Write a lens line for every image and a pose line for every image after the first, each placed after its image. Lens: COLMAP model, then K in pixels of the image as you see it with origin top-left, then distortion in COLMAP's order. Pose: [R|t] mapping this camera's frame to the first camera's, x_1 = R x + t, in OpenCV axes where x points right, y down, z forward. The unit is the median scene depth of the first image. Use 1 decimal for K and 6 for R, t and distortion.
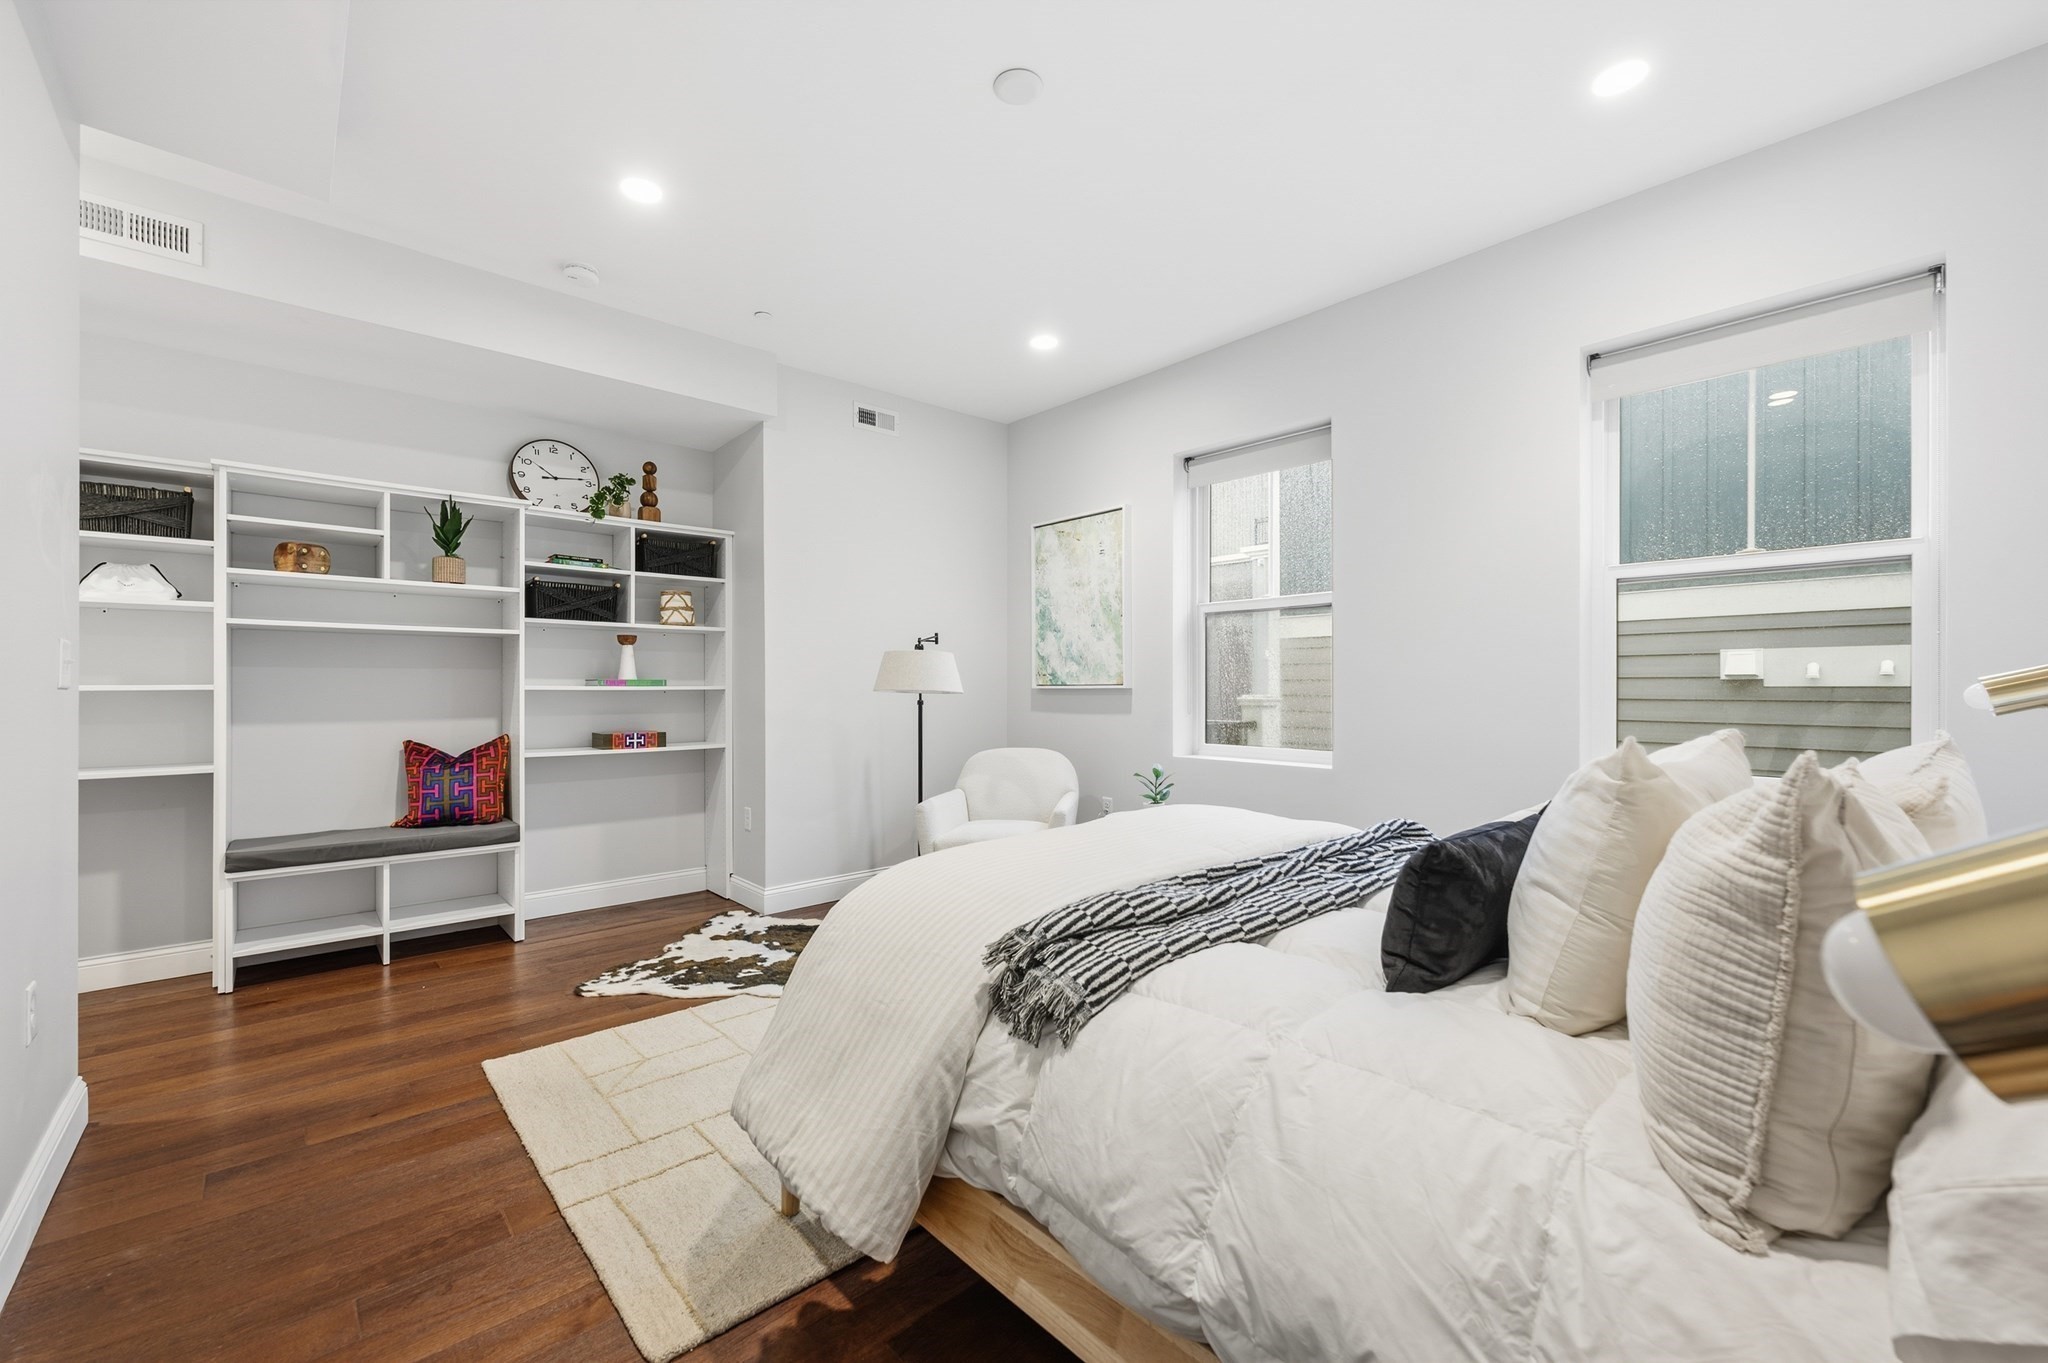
lens RADIAL K [[819.6, 0, 1024.8], [0, 819.6, 689.5], [0, 0, 1]] dist [-0.000129, -0.000182]
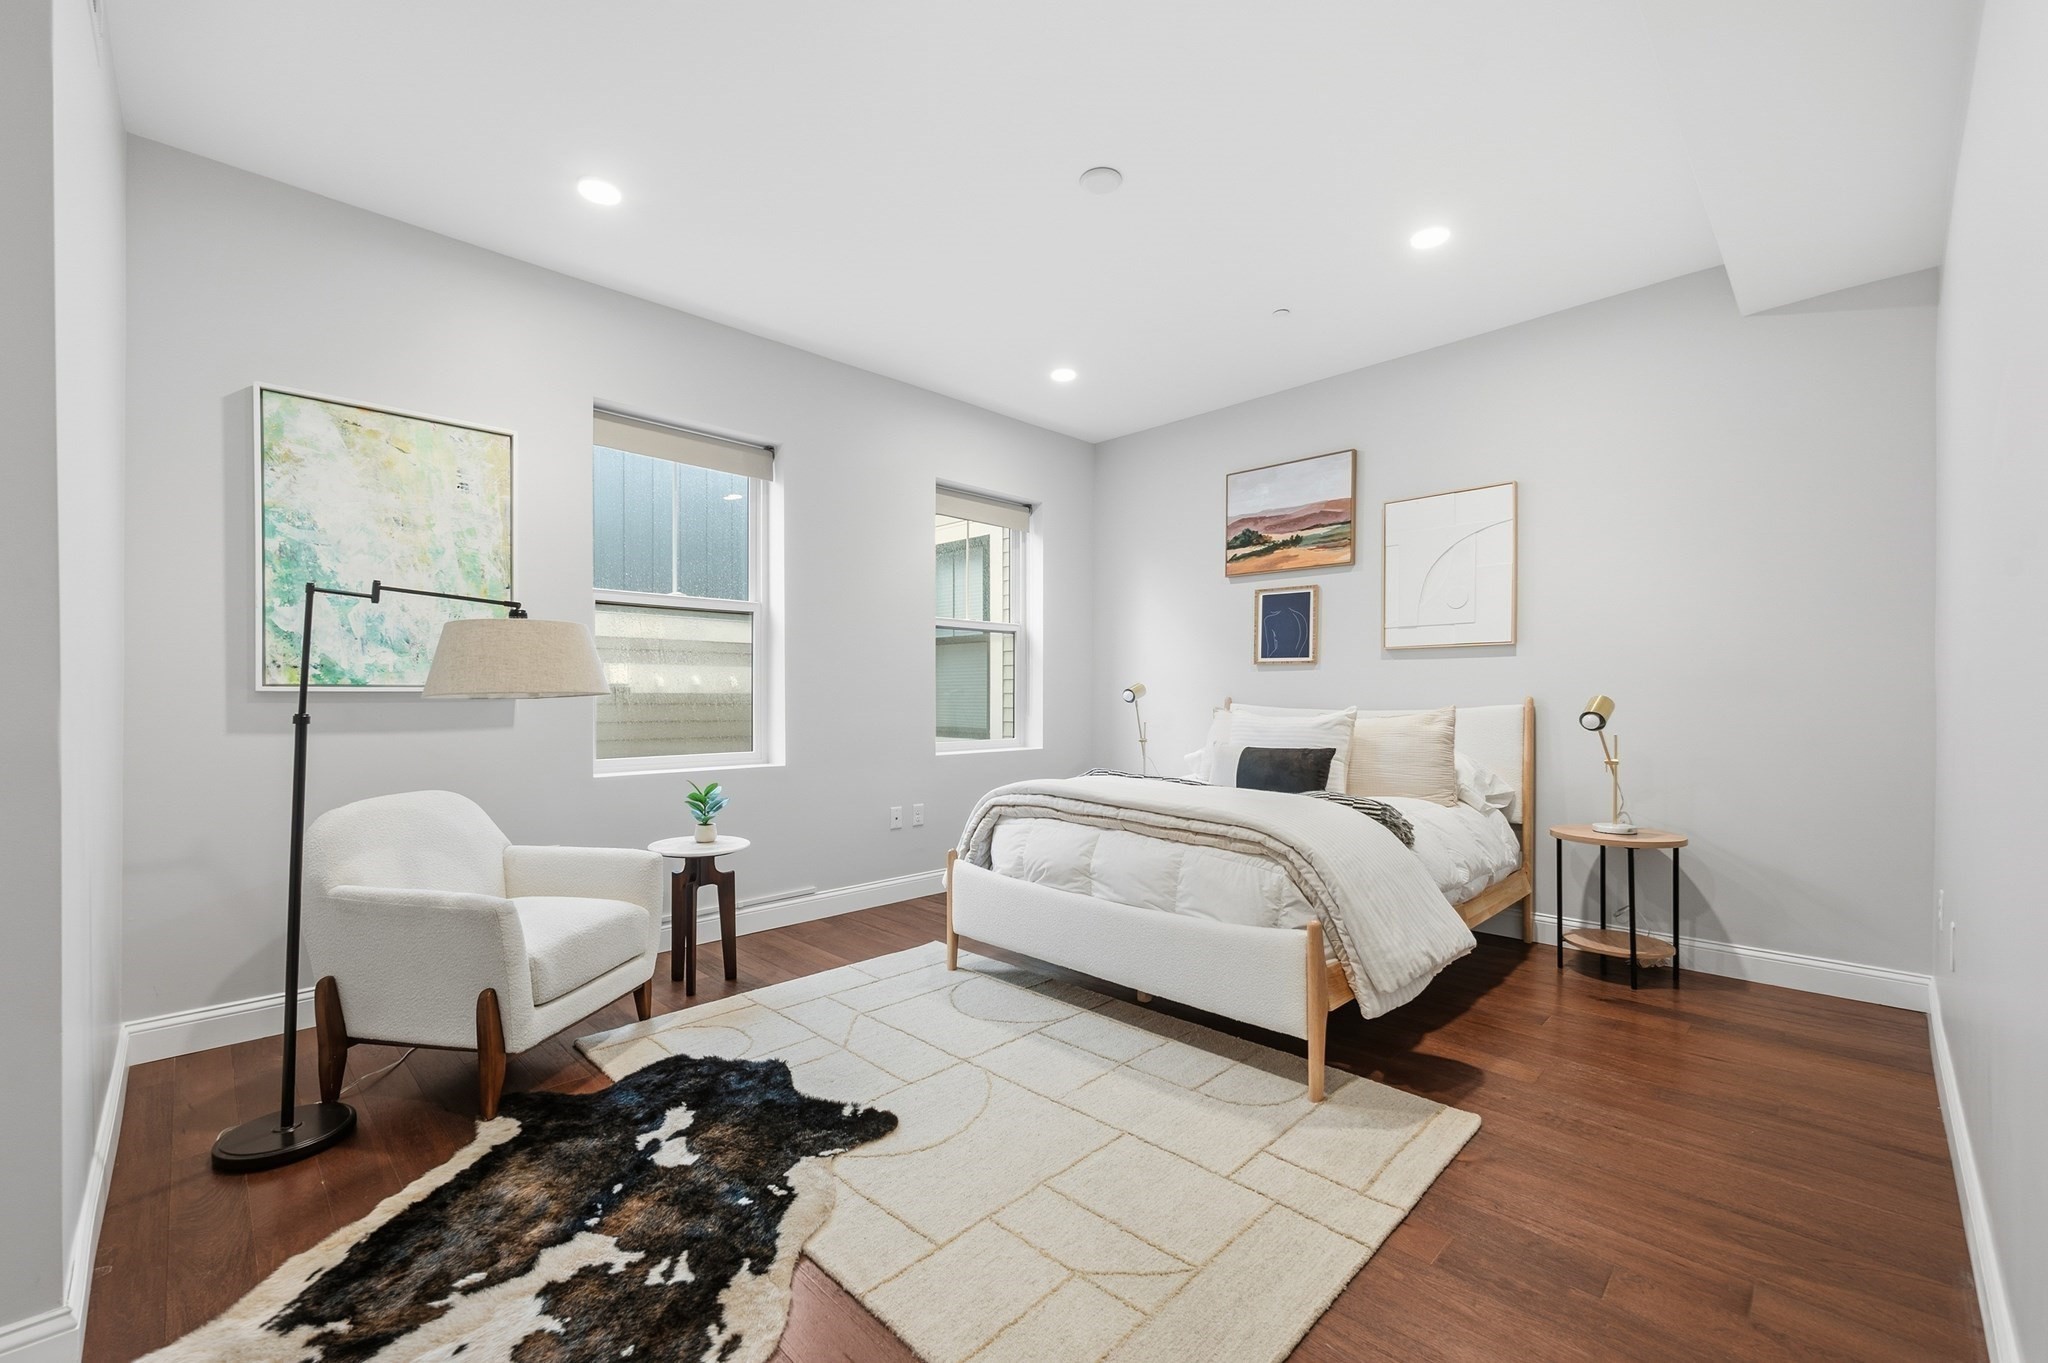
lens RADIAL K [[823.1, 0, 1020.0], [0, 823.1, 697.5], [0, 0, 1]] dist [-0.000930, -0.000204]
pose [[-0.040112, -0.000340, 0.999195, -0.746502], [0.000086, 1.000000, 0.000344, 0.004156], [-0.999195, 0.000100, -0.040112, 0.728864]]
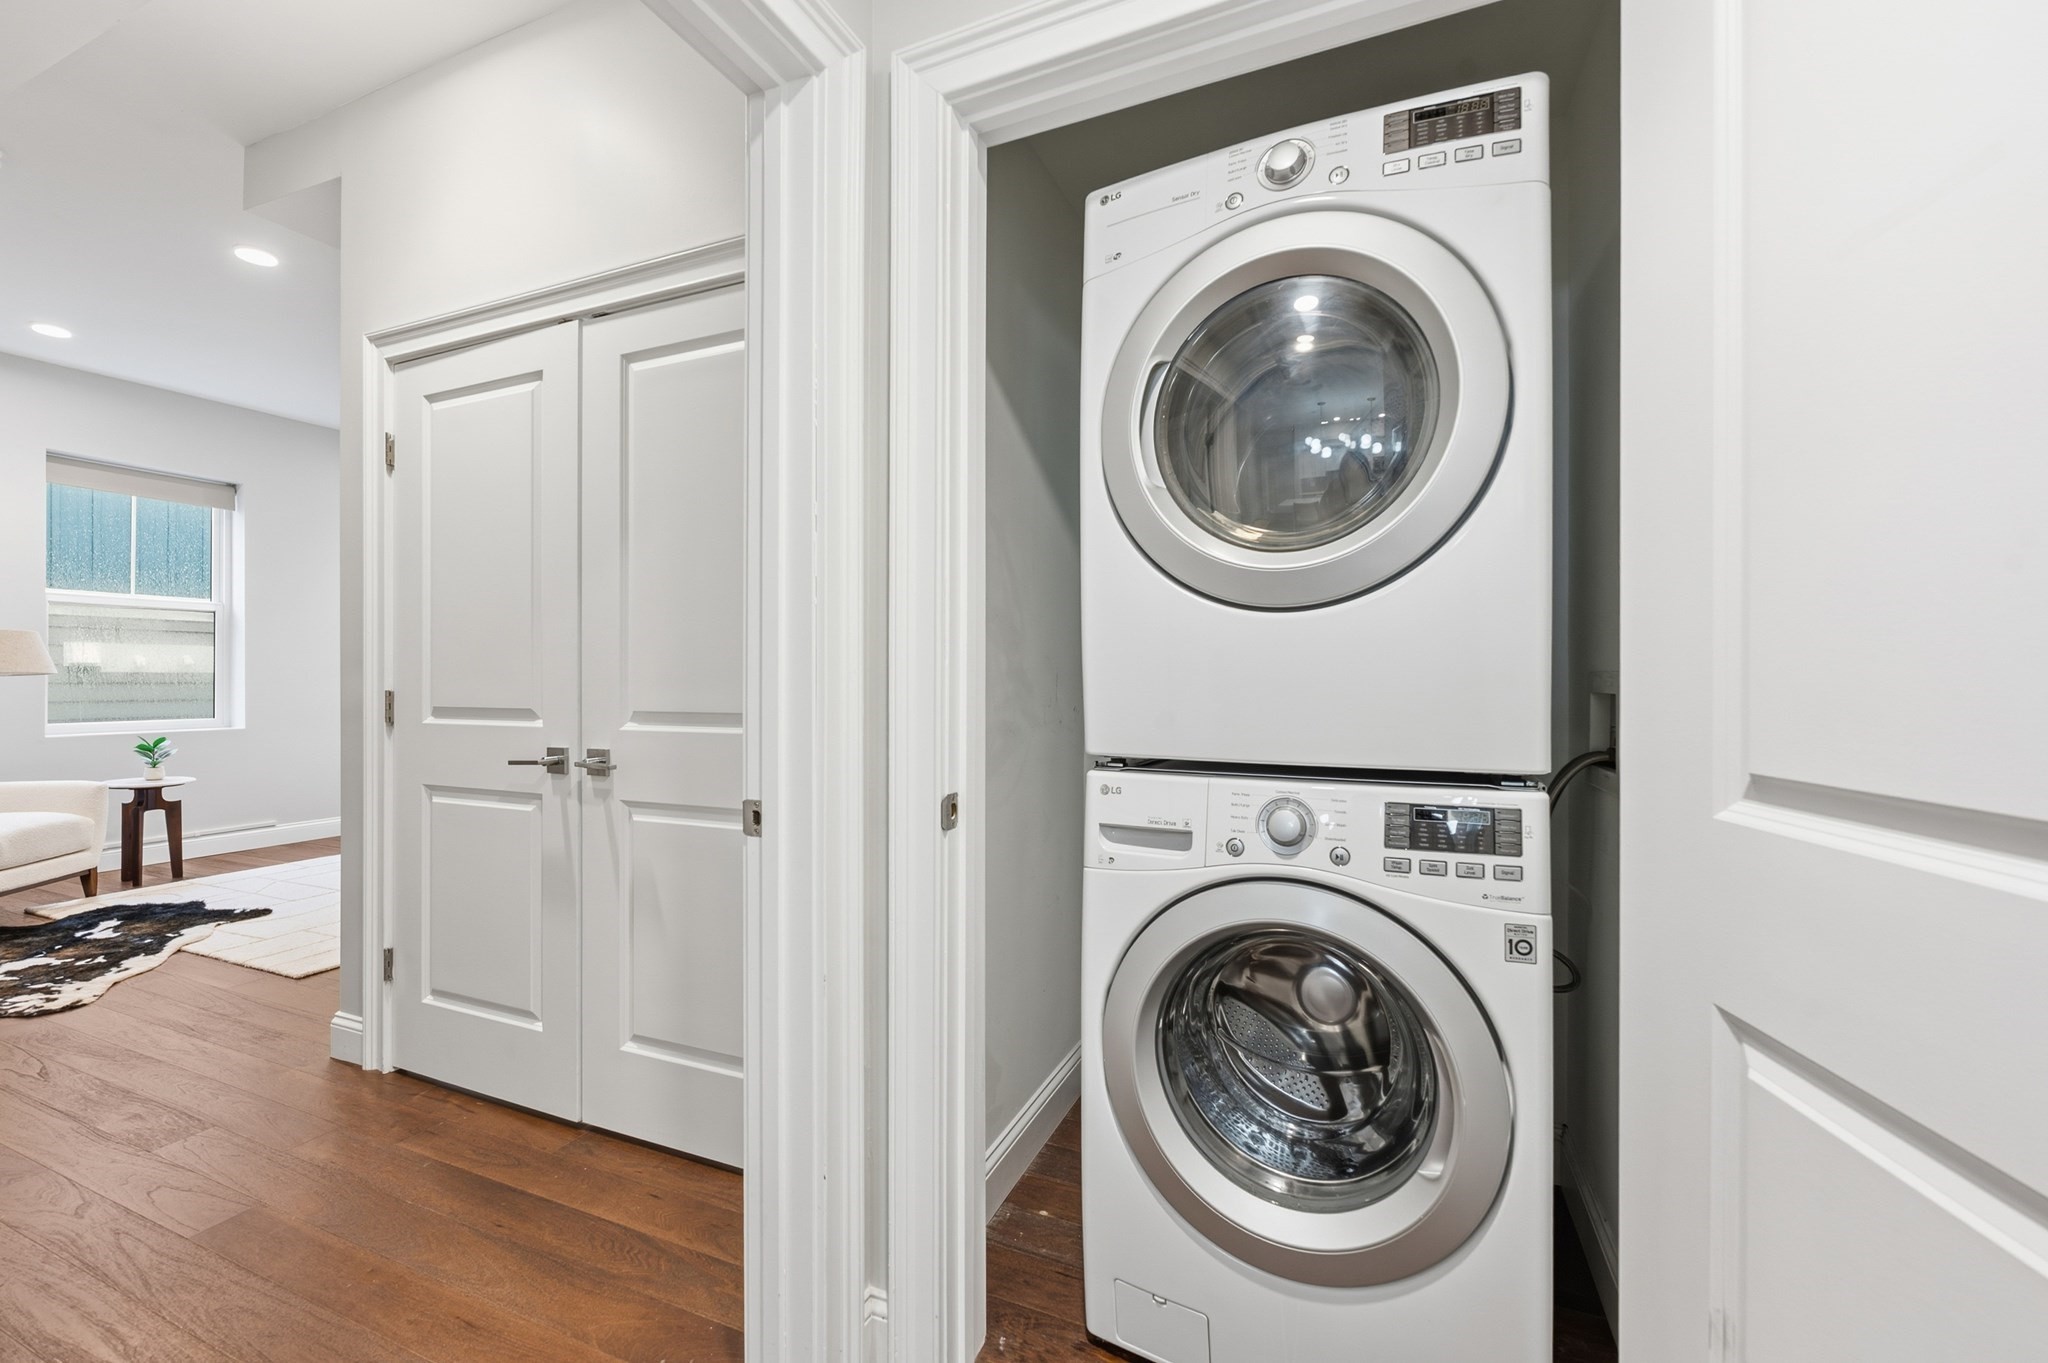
lens RADIAL K [[826.4, 0, 1021.9], [0, 826.4, 690.0], [0, 0, 1]] dist [-0.000915, -0.000646]
pose [[-0.410161, -0.008976, 0.911969, -1.532181], [-0.011712, 0.999921, 0.004575, 0.004803], [-0.911938, -0.008804, -0.410234, 0.340985]]
